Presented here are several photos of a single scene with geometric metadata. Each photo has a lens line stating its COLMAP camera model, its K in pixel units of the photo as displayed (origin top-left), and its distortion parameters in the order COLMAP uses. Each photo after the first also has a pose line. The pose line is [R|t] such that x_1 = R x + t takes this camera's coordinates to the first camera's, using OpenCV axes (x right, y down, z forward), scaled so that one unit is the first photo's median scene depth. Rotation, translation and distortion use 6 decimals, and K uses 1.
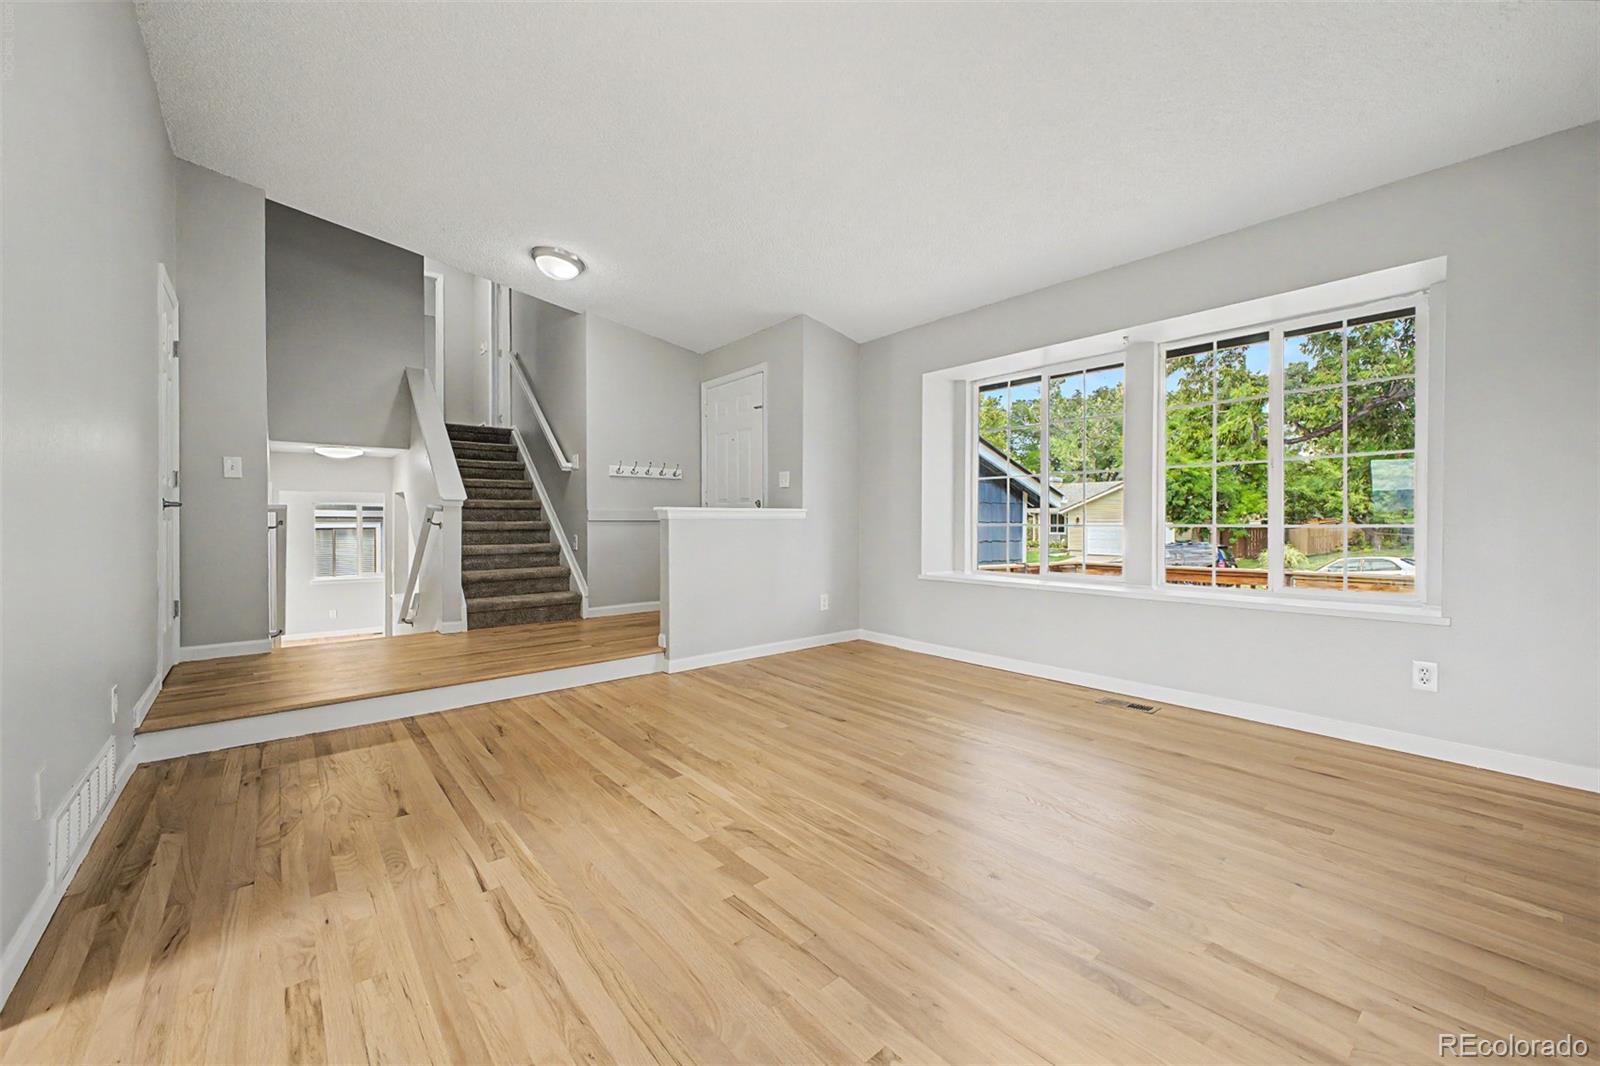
lens RADIAL K [[627.0, 0, 799.4], [0, 627.0, 527.1], [0, 0, 1]] dist [0.025419, -0.011375]
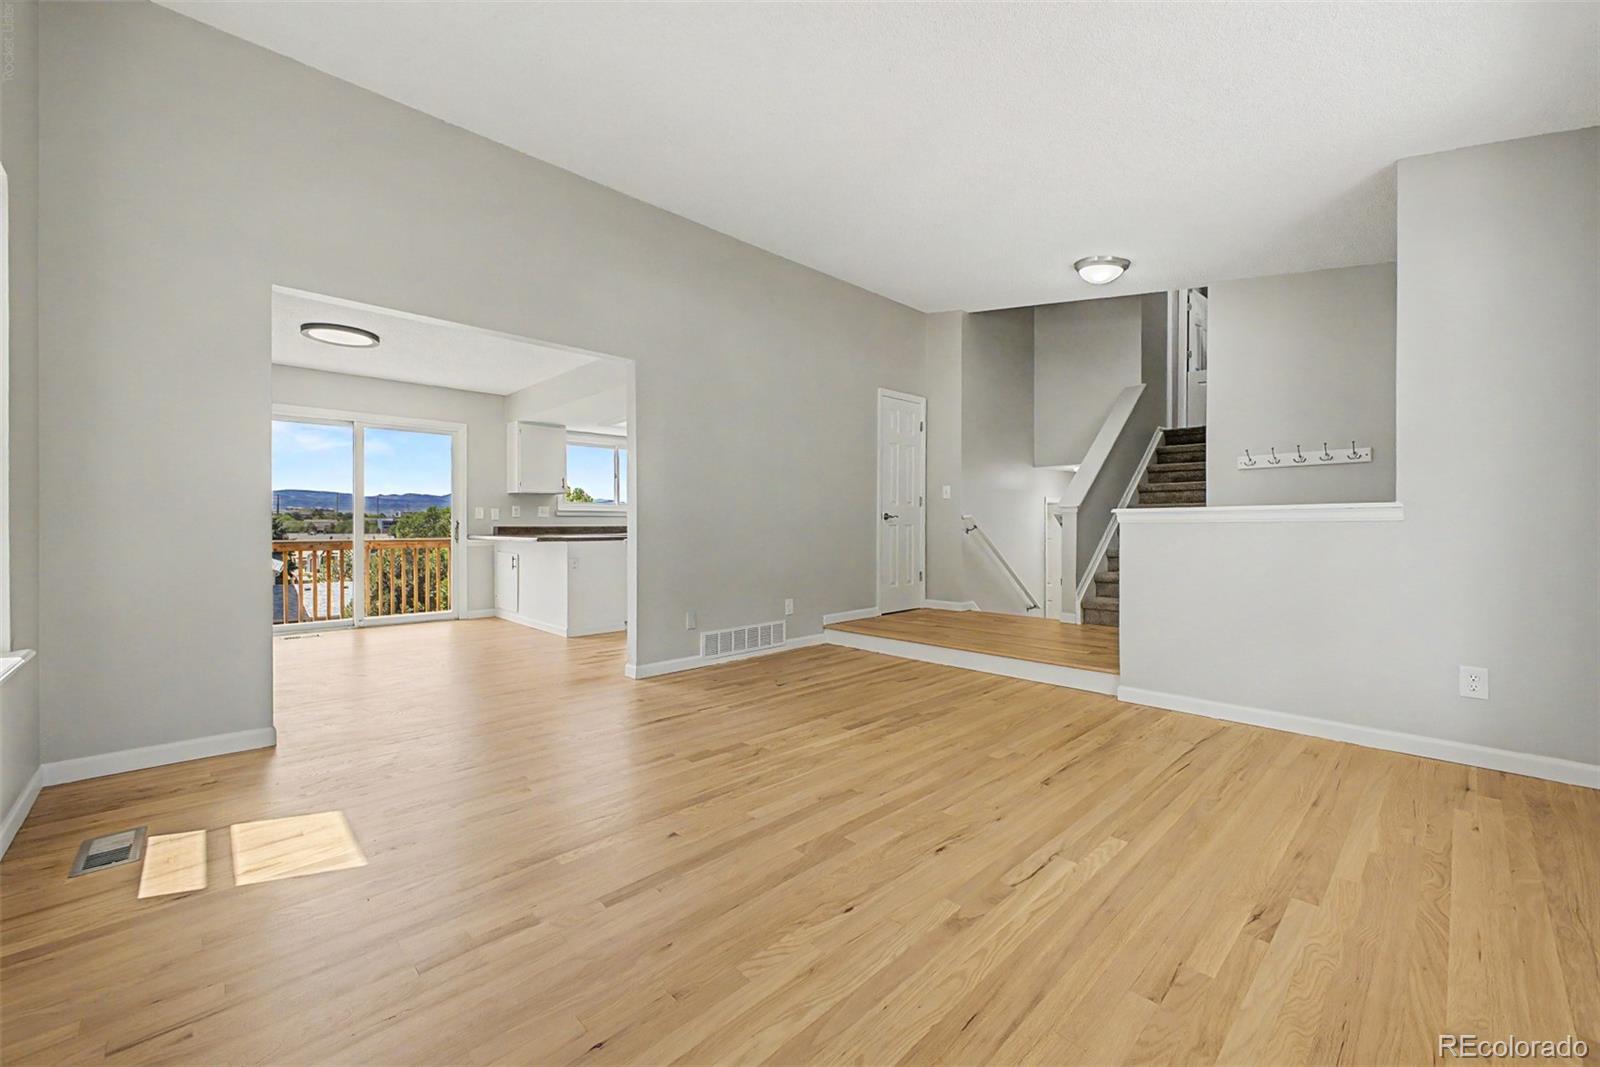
lens RADIAL K [[627.0, 0, 799.4], [0, 627.0, 527.6], [0, 0, 1]] dist [0.025419, -0.011375]
pose [[0.068655, 0.003492, -0.997634, 0.909972], [-0.007723, 0.999966, 0.002969, -0.006571], [0.997611, 0.007501, 0.068679, 0.712477]]
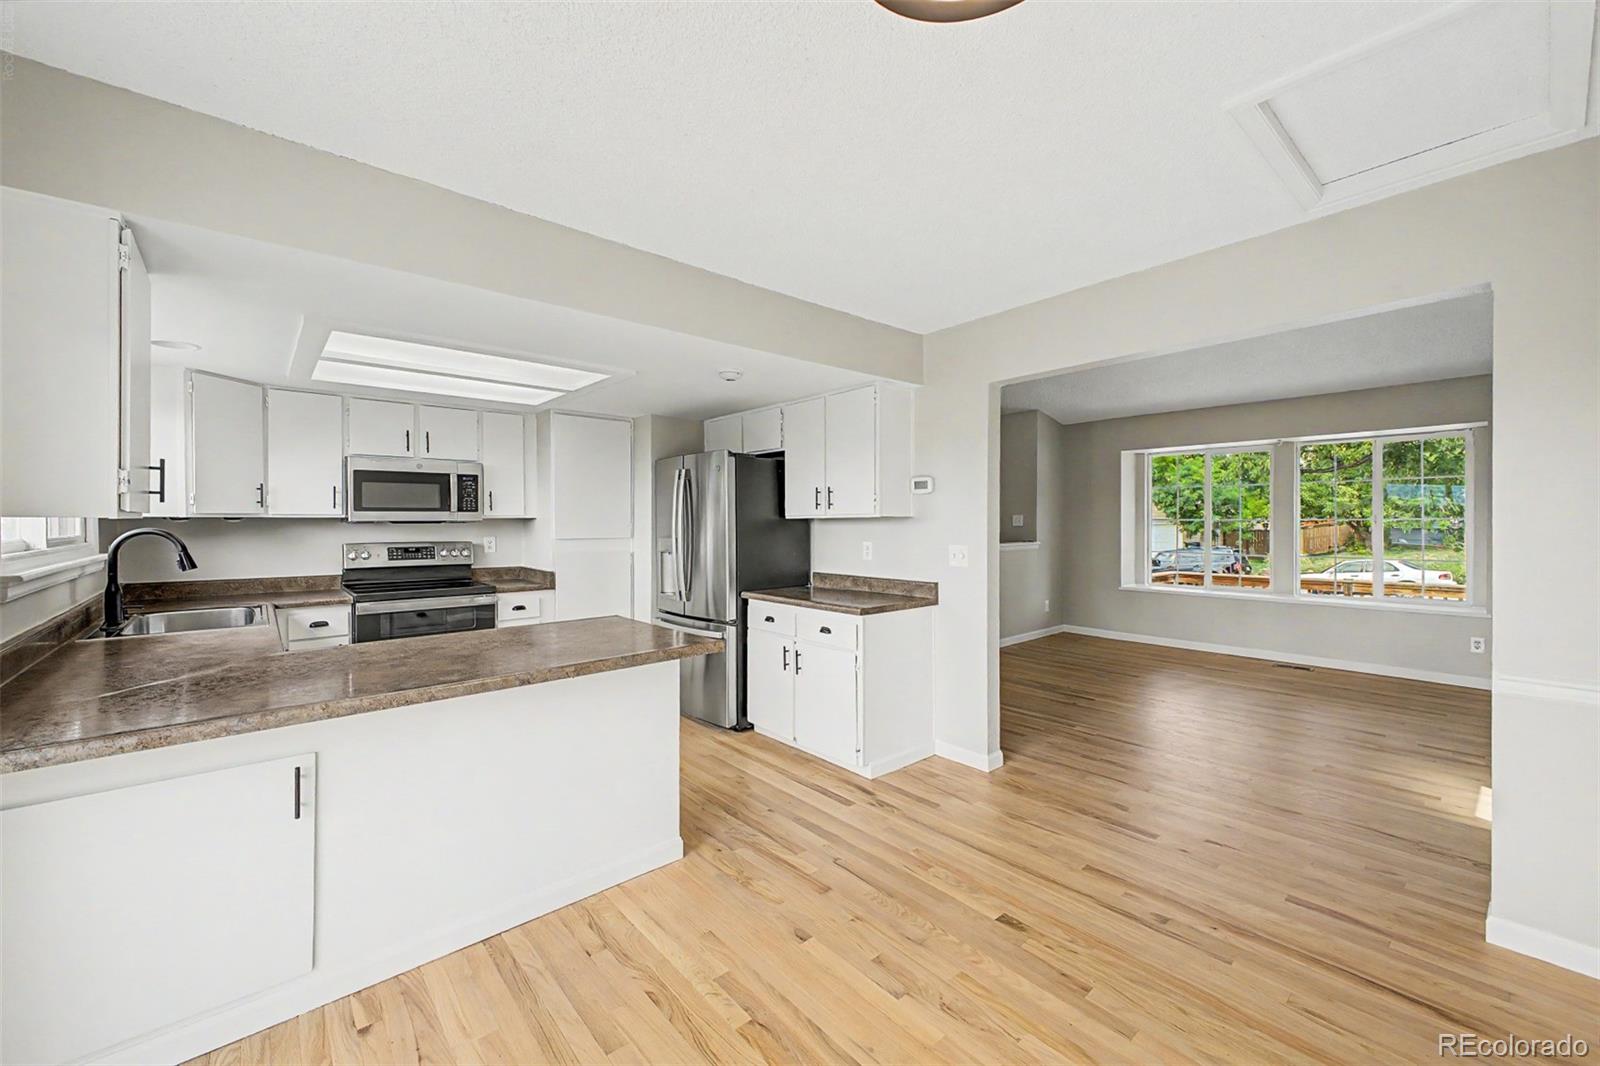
lens RADIAL K [[627.0, 0, 799.4], [0, 627.0, 527.1], [0, 0, 1]] dist [0.025419, -0.011375]
pose [[0.999814, -0.004804, 0.018686, -0.976775], [0.004789, 0.999988, 0.000841, -0.115387], [-0.018690, -0.000751, 0.999825, -0.777880]]
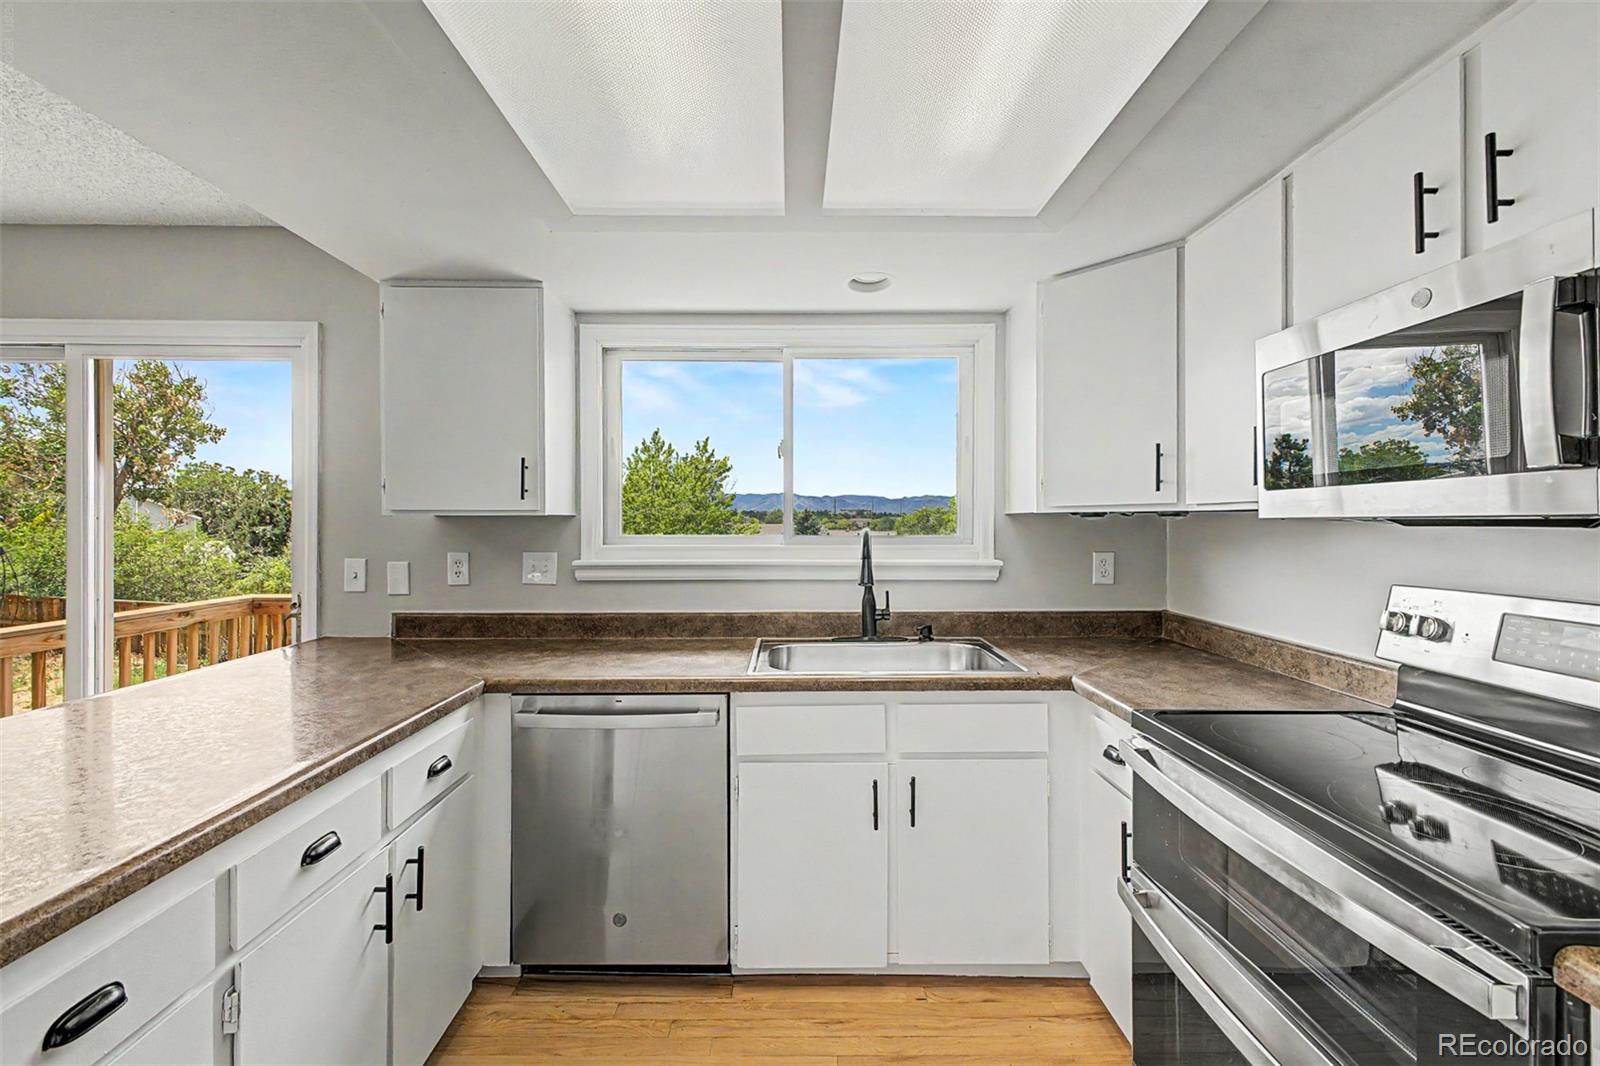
lens RADIAL K [[627.0, 0, 799.4], [0, 627.0, 527.1], [0, 0, 1]] dist [0.025419, -0.011375]
pose [[-0.634001, 0.004458, -0.773319, -1.314111], [-0.009879, 0.999855, 0.013864, -0.127395], [0.773269, 0.016429, -0.633865, 0.645620]]
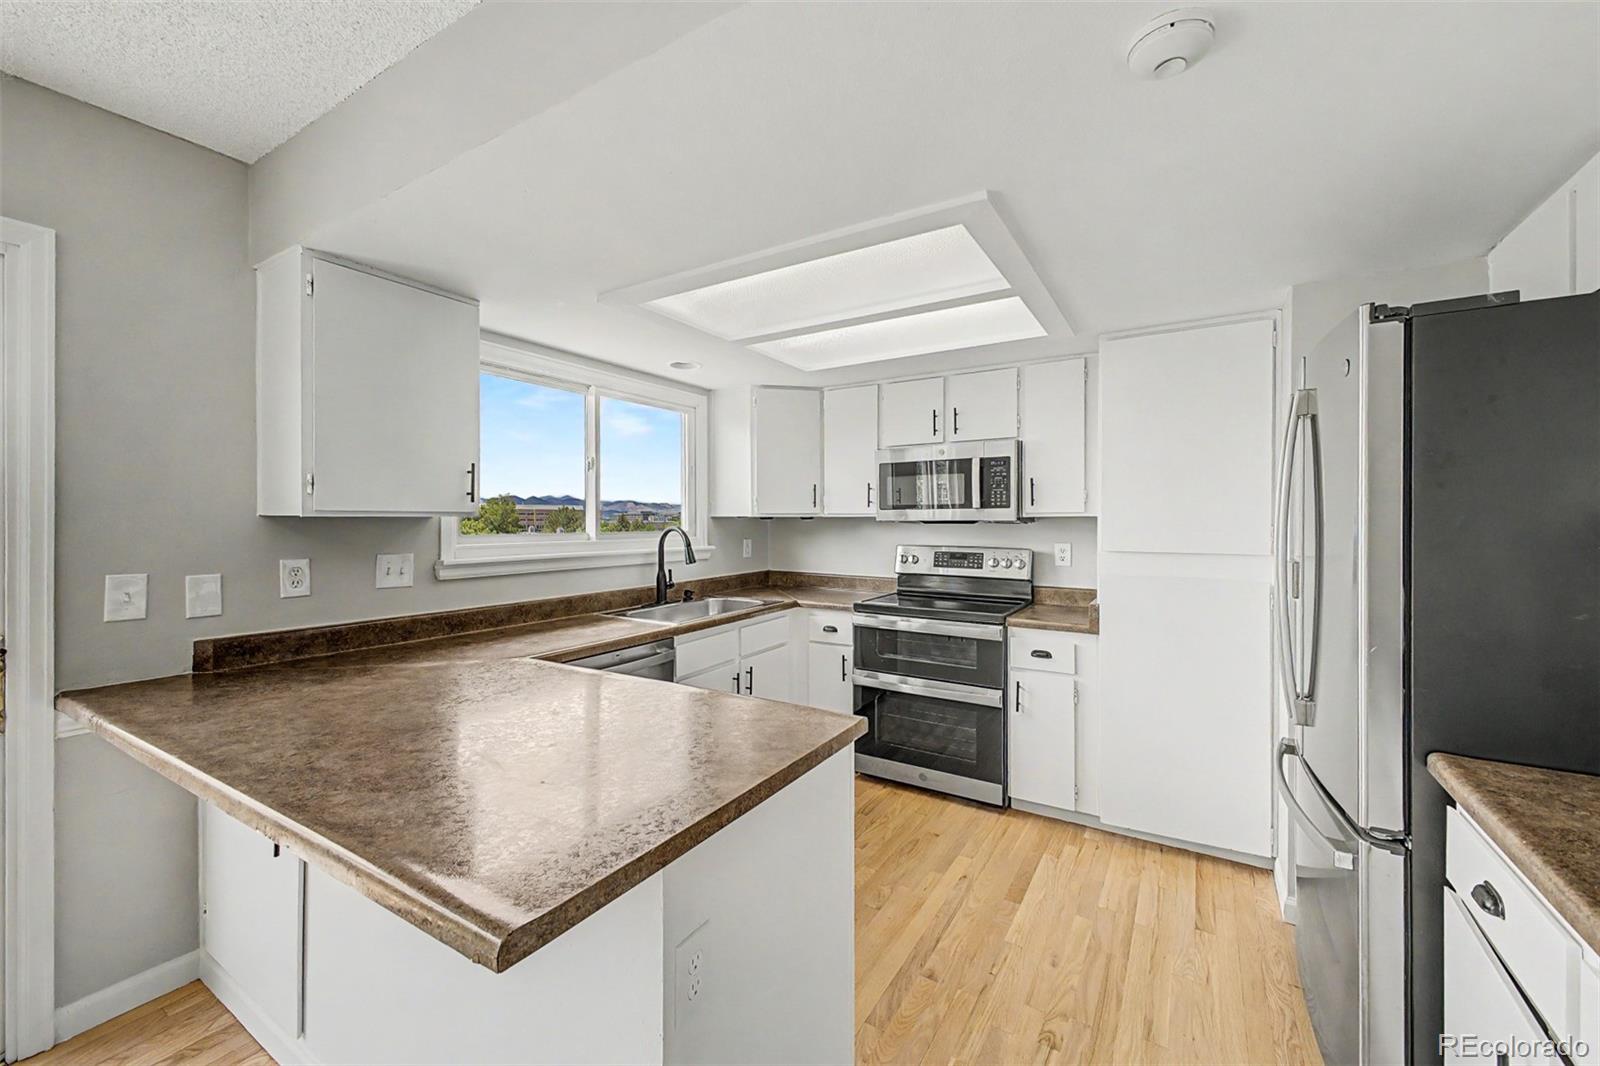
lens RADIAL K [[627.0, 0, 799.4], [0, 627.0, 527.1], [0, 0, 1]] dist [0.025419, -0.011375]
pose [[0.315402, 0.008425, -0.948921, -0.802737], [-0.010792, 0.999928, 0.005291, -0.123654], [0.948897, 0.008571, 0.315470, 0.077107]]
